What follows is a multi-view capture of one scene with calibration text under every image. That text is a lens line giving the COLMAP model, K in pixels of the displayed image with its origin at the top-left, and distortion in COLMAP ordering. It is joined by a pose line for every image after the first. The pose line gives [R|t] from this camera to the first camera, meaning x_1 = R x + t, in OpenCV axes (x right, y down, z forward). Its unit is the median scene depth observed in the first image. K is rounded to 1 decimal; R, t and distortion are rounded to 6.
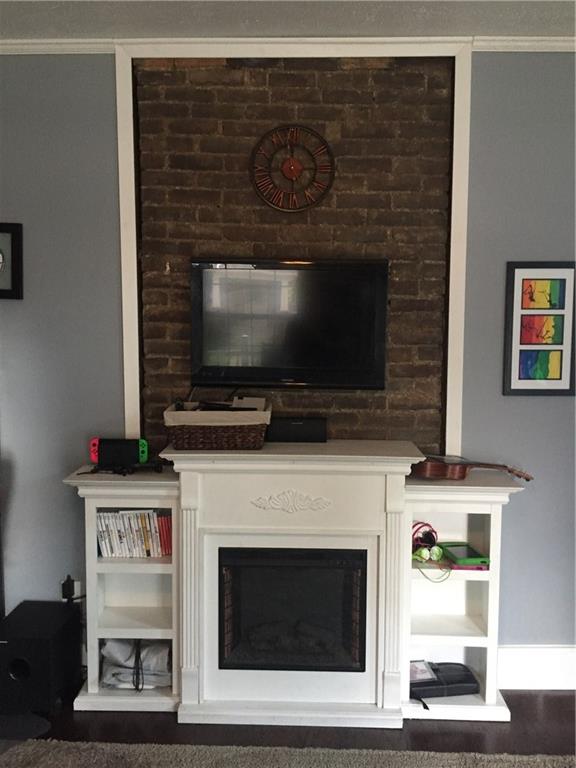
lens RADIAL K [[667.5, 0, 286.0], [0, 667.5, 383.5], [0, 0, 1]] dist [0.066966, -0.064828]
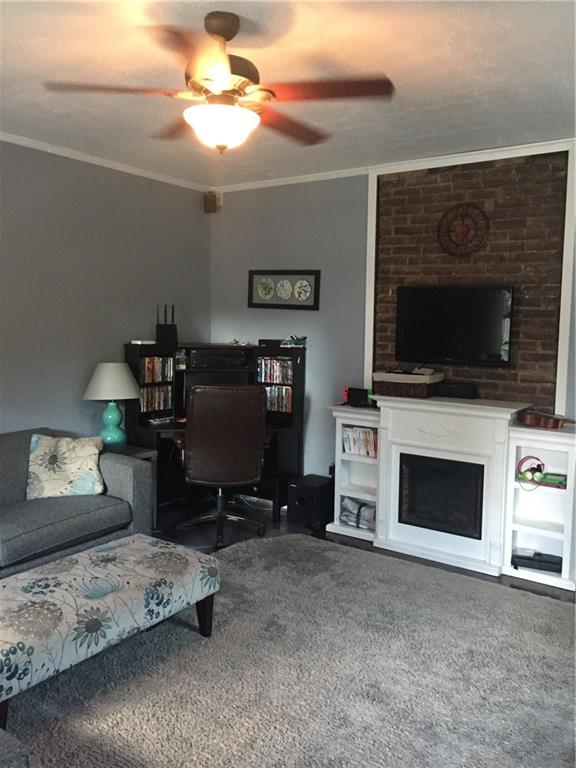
lens RADIAL K [[667.5, 0, 288.3], [0, 667.5, 383.4], [0, 0, 1]] dist [0.066966, -0.064828]
pose [[0.830098, 0.061613, -0.554202, 0.589314], [-0.060074, 0.997974, 0.020968, 0.043662], [0.554371, 0.015888, 0.832118, -0.592611]]
